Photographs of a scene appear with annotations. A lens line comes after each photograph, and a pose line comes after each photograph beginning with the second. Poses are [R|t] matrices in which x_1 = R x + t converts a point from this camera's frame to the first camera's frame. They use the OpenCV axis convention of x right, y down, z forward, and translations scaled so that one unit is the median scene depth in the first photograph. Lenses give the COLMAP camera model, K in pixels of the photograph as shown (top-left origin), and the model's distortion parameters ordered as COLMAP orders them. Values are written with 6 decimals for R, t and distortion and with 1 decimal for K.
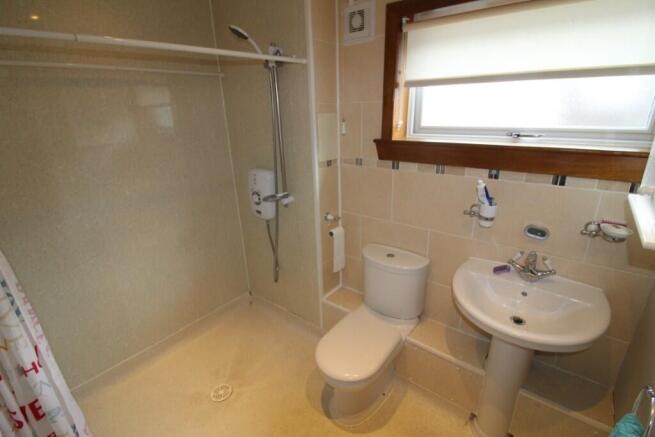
lens RADIAL K [[302.9, 0, 331.7], [0, 302.9, 224.6], [0, 0, 1]] dist [-0.013283, -0.003651]
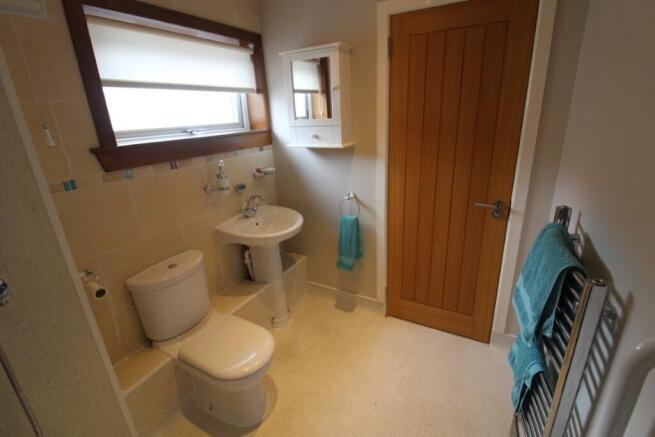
lens RADIAL K [[302.9, 0, 330.9], [0, 302.9, 213.9], [0, 0, 1]] dist [-0.013283, -0.003651]
pose [[-0.186676, -0.294236, 0.937324, -0.760371], [0.367765, 0.863793, 0.344398, -0.186464], [-0.910989, 0.409006, -0.053039, 0.580119]]
